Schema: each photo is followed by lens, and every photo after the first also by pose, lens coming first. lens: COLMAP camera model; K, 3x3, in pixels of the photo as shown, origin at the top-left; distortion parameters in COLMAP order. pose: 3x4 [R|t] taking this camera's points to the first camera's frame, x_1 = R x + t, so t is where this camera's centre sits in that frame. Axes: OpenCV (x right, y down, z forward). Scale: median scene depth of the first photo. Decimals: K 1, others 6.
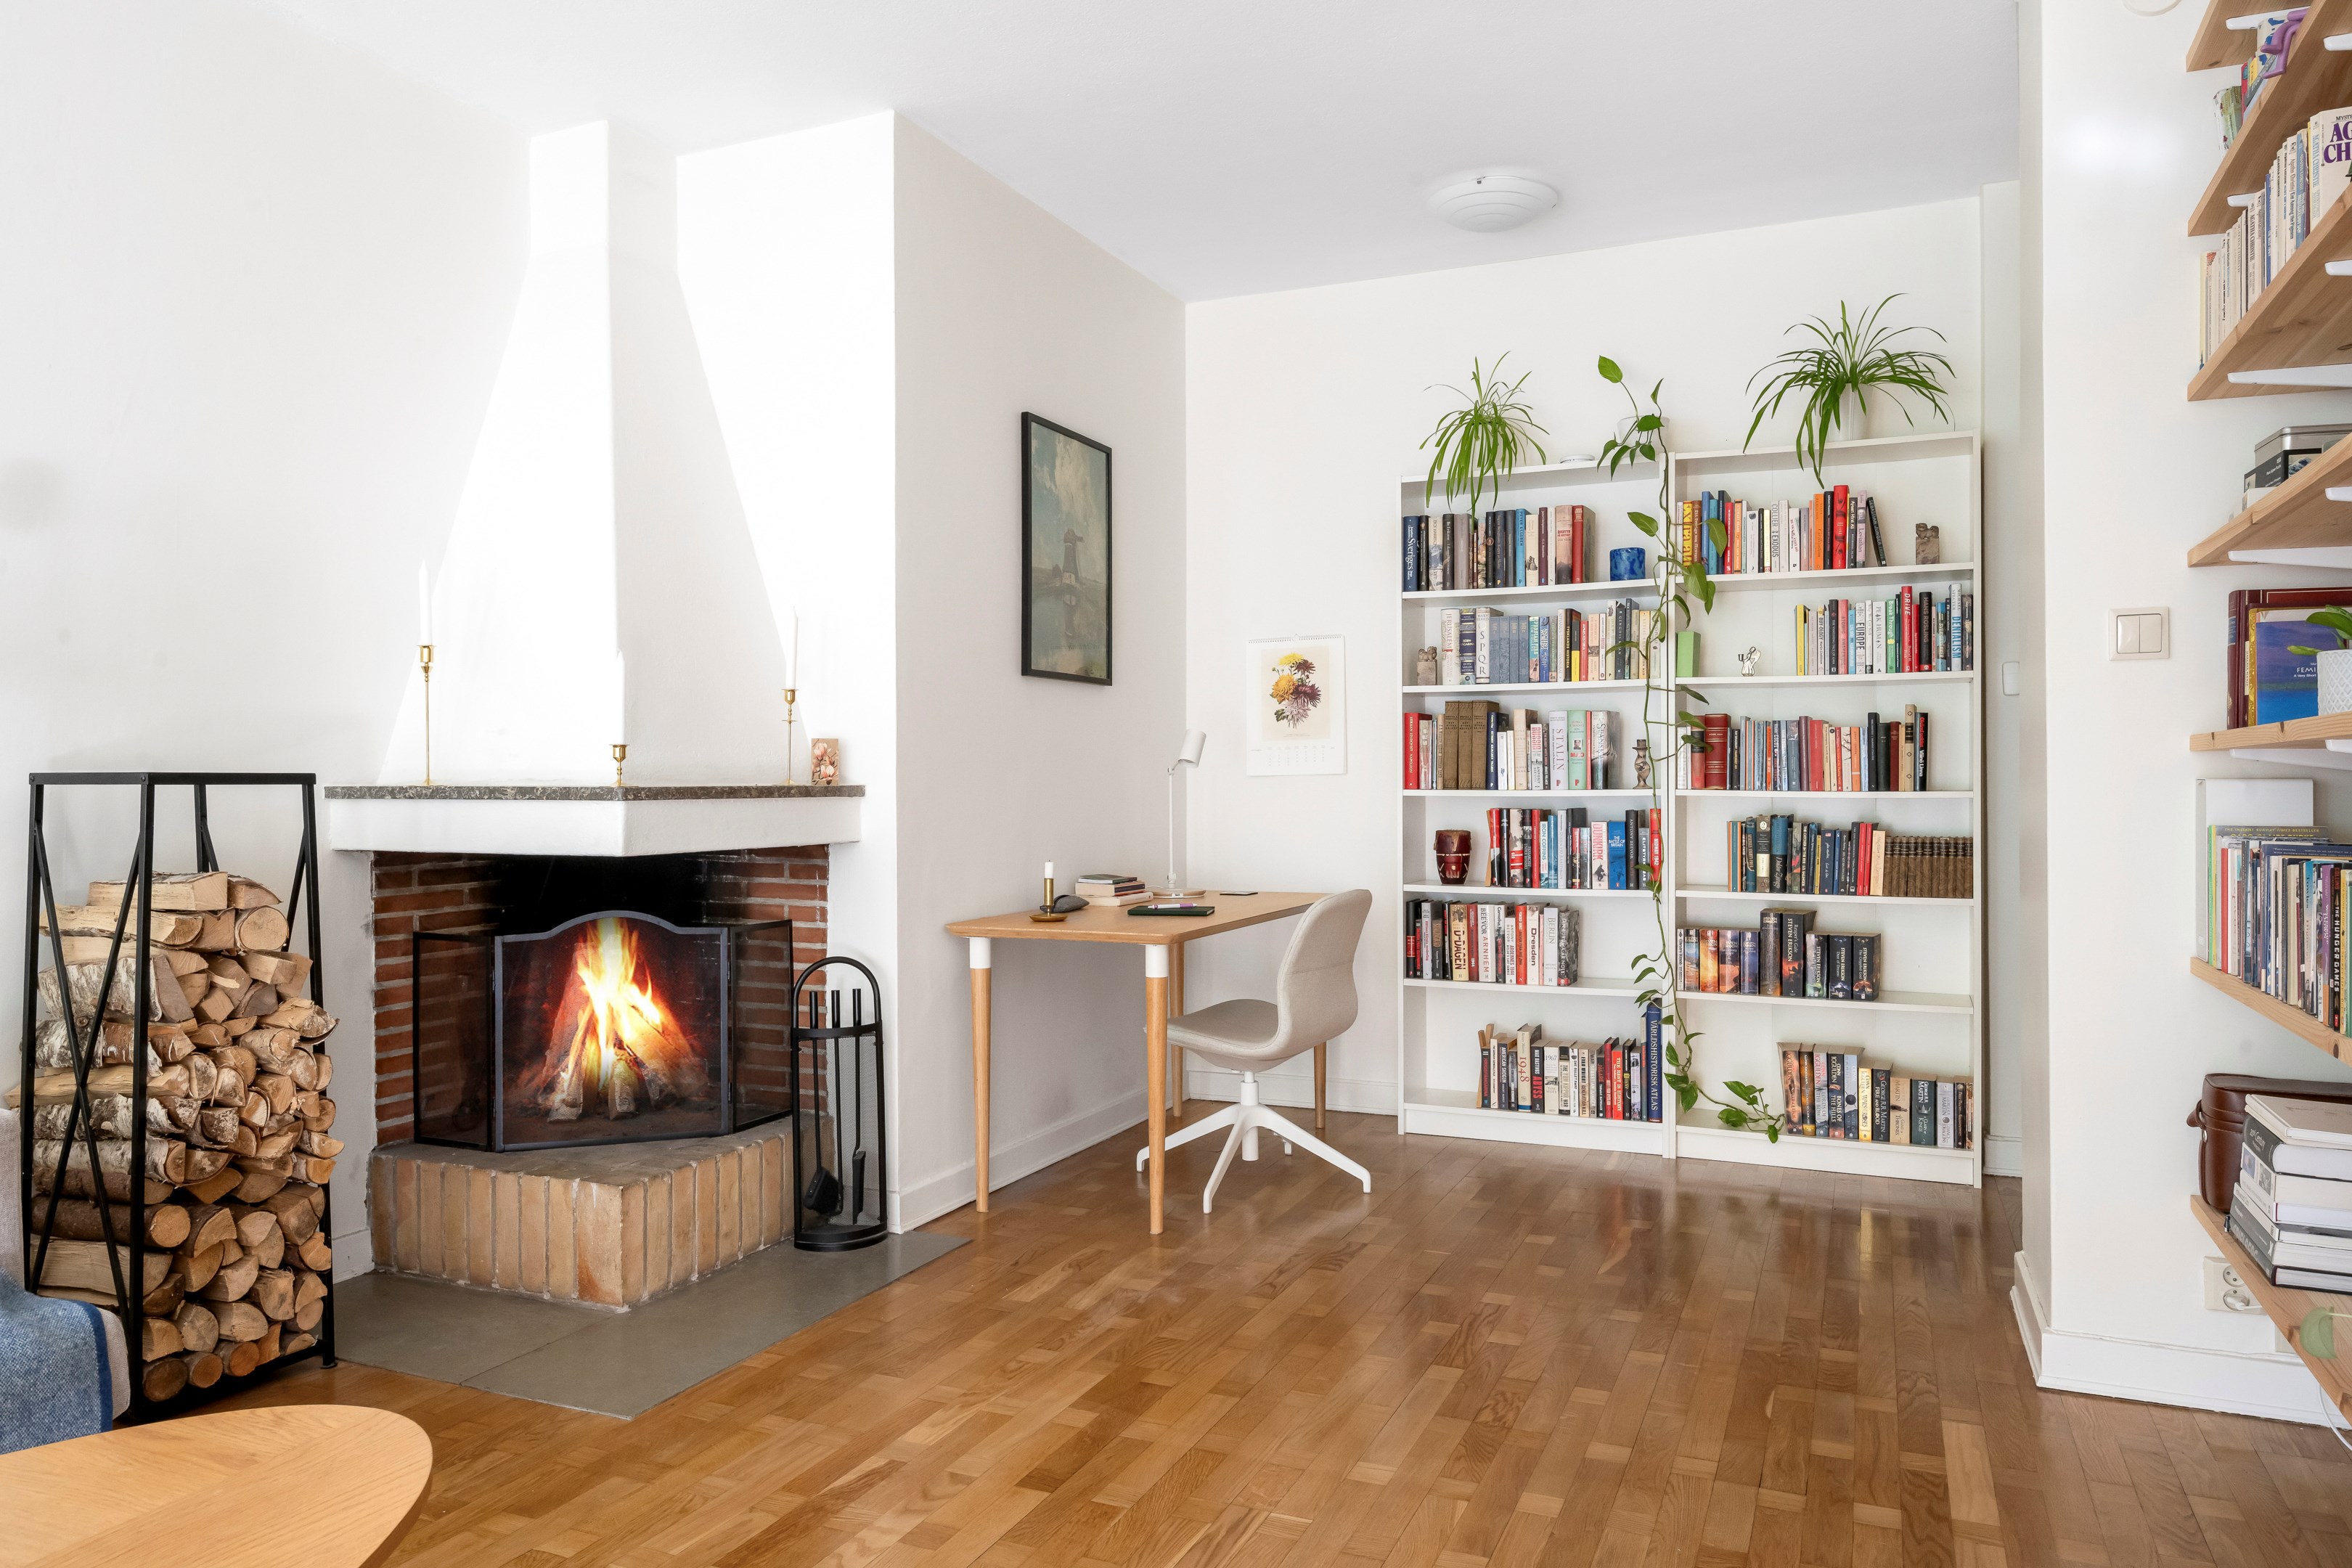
lens RADIAL K [[1591.0, 0, 1177.3], [0, 1591.0, 771.8], [0, 0, 1]] dist [-0.004476, -0.003952]
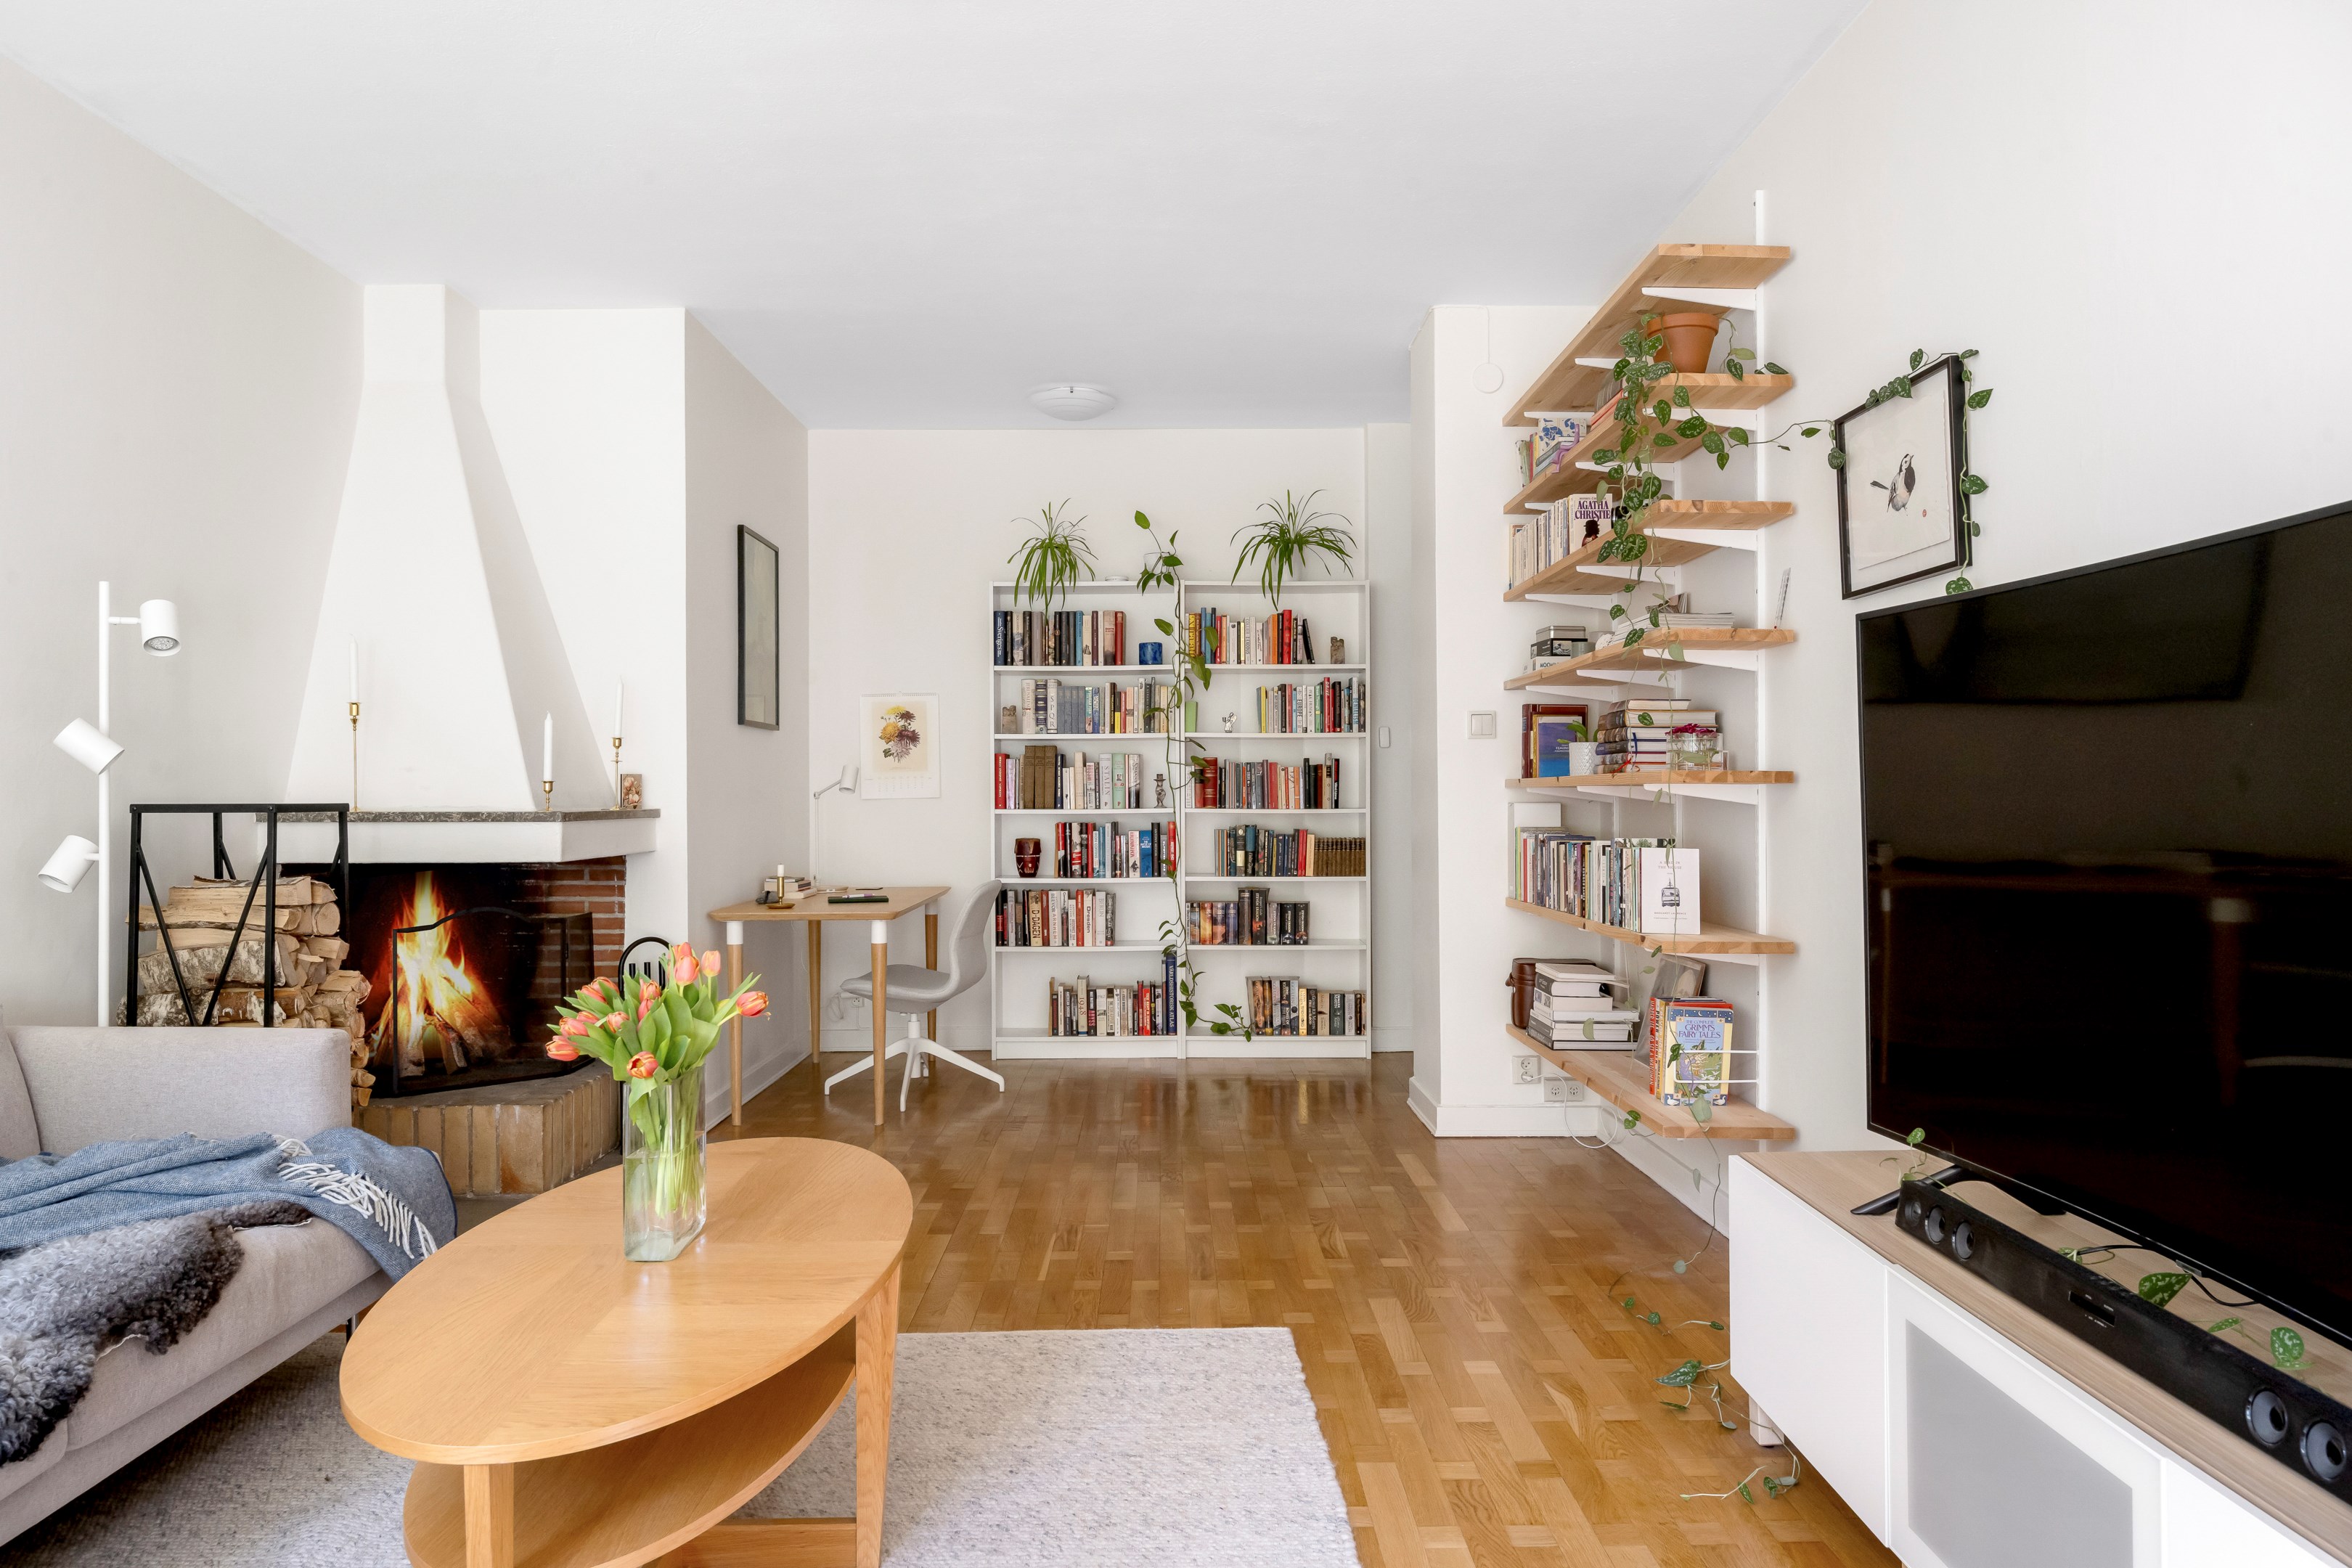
lens RADIAL K [[1591.0, 0, 1177.3], [0, 1591.0, 771.8], [0, 0, 1]] dist [-0.004476, -0.003952]
pose [[0.909768, 0.004033, 0.415098, -0.311458], [-0.000010, 0.999953, -0.009694, -0.008649], [-0.415117, 0.008816, 0.909725, -0.346481]]
